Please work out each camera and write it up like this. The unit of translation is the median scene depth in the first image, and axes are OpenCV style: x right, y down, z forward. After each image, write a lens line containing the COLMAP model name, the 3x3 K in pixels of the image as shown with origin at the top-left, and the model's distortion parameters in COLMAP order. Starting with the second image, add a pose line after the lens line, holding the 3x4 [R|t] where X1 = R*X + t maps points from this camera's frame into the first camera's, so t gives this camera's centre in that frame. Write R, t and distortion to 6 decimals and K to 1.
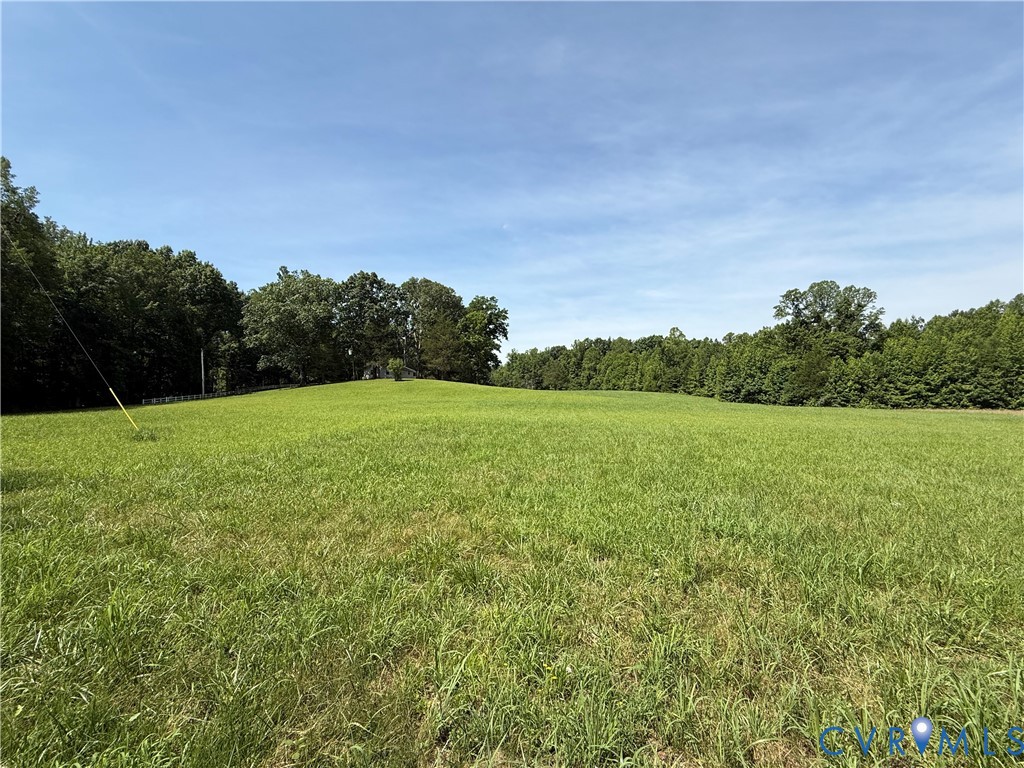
lens RADIAL K [[411.6, 0, 511.4], [0, 411.6, 403.9], [0, 0, 1]] dist [0.025105, 0.000333]
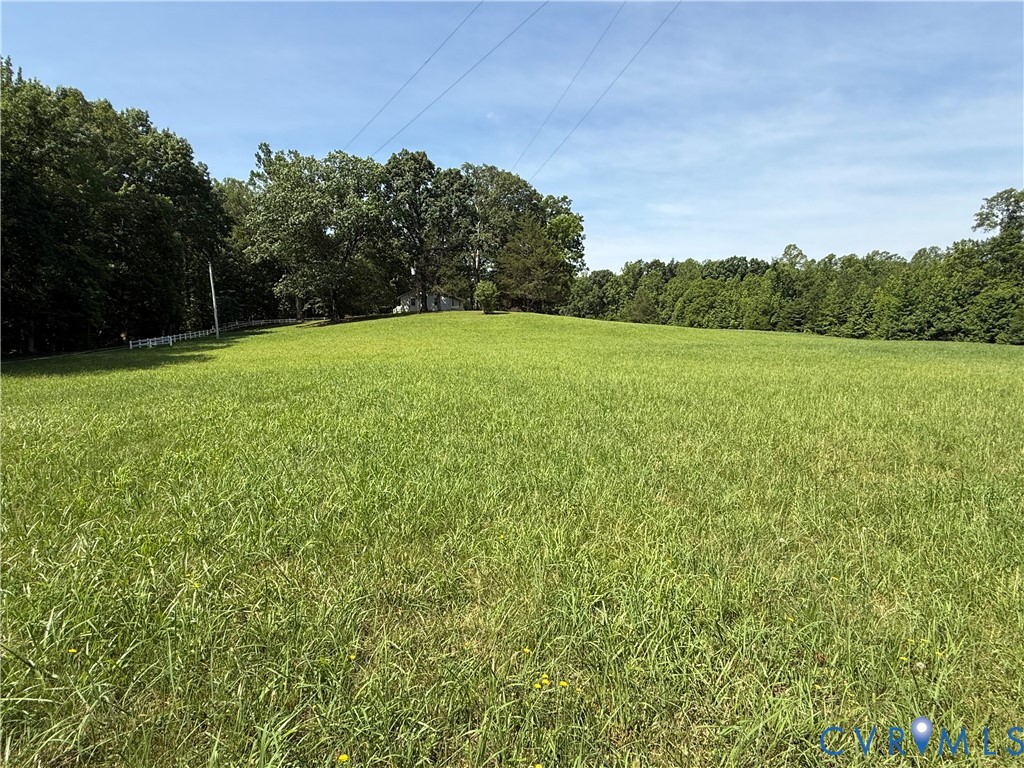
lens RADIAL K [[504.8, 0, 512.4], [0, 504.8, 382.8], [0, 0, 1]] dist [0.020289, -0.001040]
pose [[0.997462, -0.004533, 0.071050, -0.196545], [-0.000771, 0.997225, 0.074446, -0.003414], [-0.071190, -0.074312, 0.994691, 0.108575]]
